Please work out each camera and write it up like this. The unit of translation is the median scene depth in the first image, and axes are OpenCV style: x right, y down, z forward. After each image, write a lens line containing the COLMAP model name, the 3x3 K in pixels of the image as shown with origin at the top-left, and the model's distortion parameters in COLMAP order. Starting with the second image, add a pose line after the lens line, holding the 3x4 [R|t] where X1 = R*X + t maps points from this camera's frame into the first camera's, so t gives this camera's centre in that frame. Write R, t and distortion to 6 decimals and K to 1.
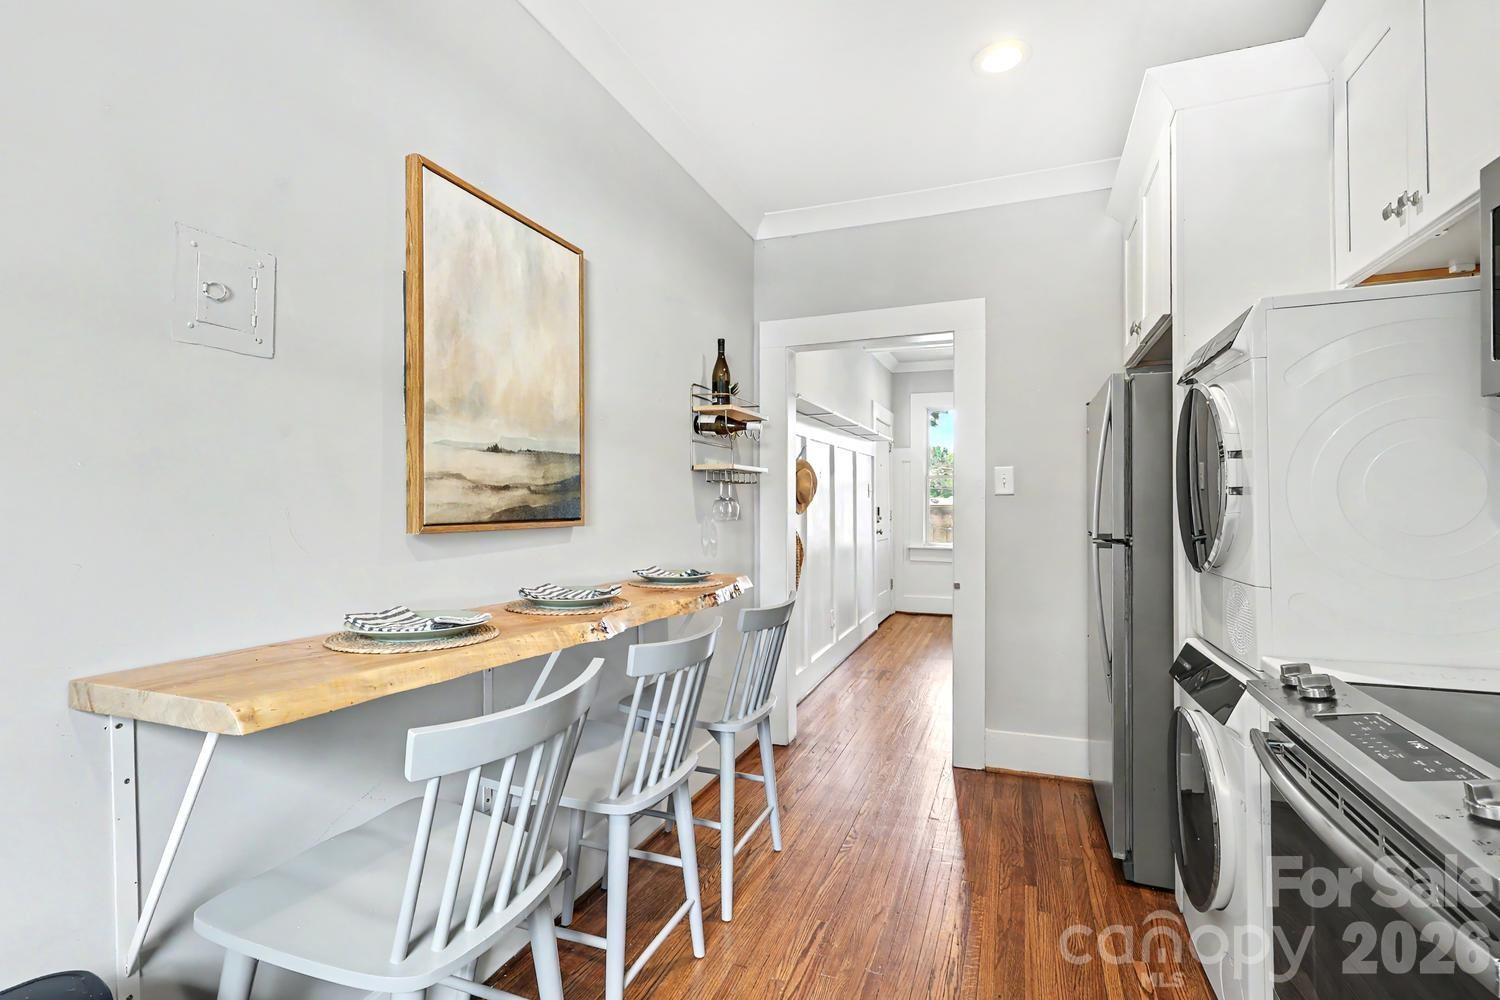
lens RADIAL K [[699.0, 0, 750.0], [0, 699.0, 500.0], [0, 0, 1]] dist [0.000160, -0.000445]
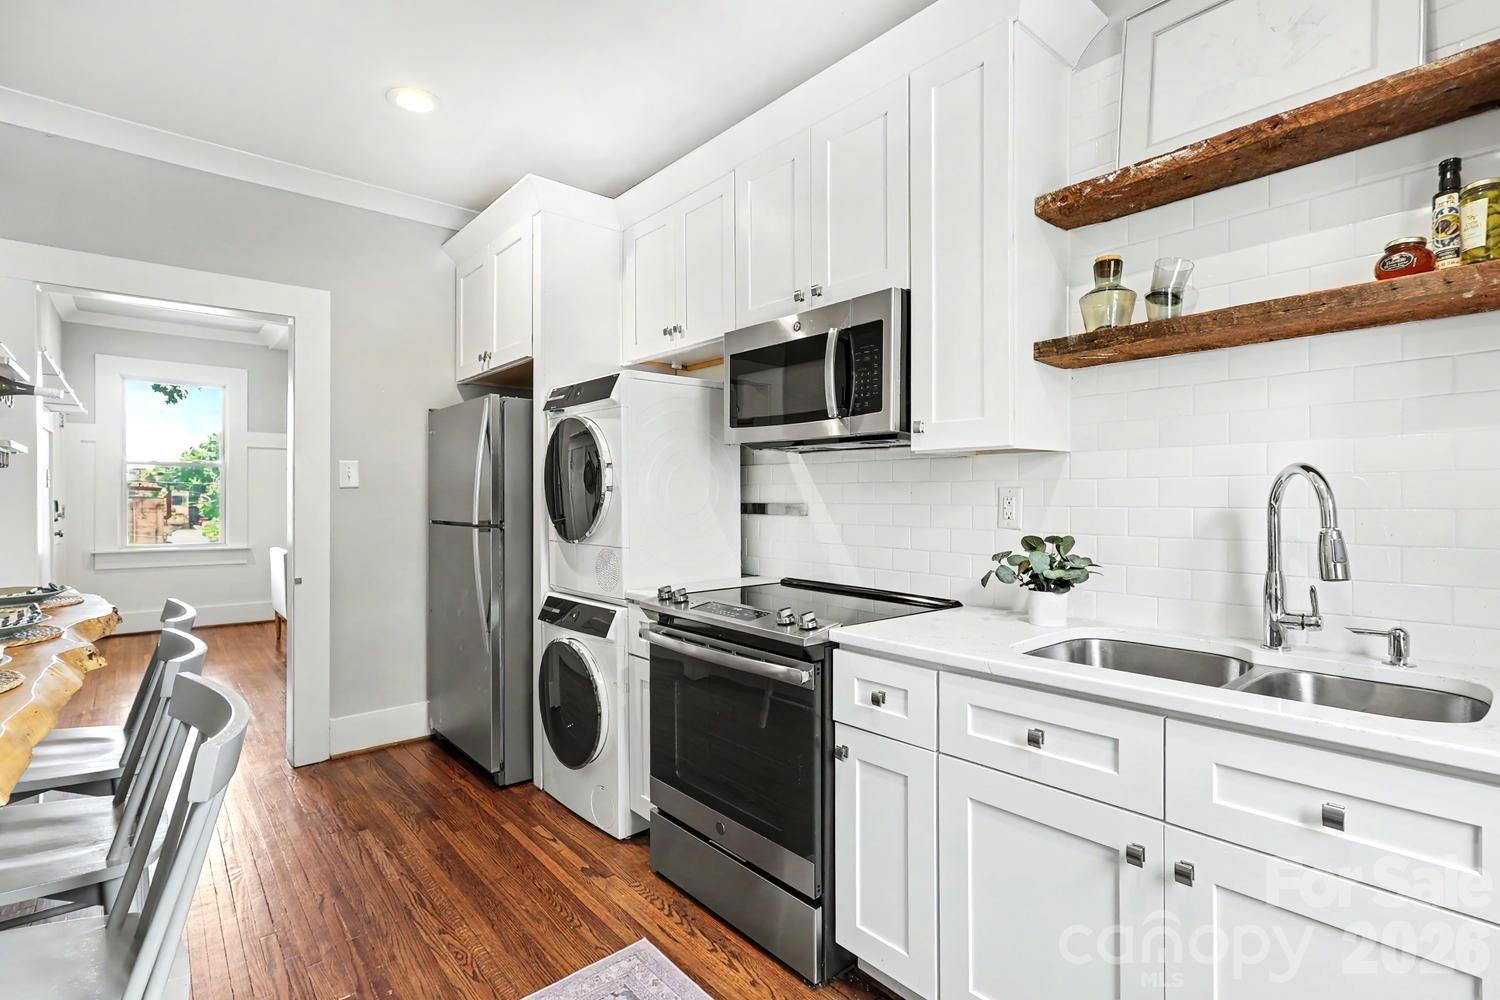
lens RADIAL K [[709.6, 0, 746.9], [0, 709.6, 505.1], [0, 0, 1]] dist [0.001344, 0.000633]
pose [[0.474136, -0.009111, 0.880404, -0.395021], [-0.006291, 0.999886, 0.013735, -0.000122], [-0.880429, -0.012051, 0.474025, -0.022211]]
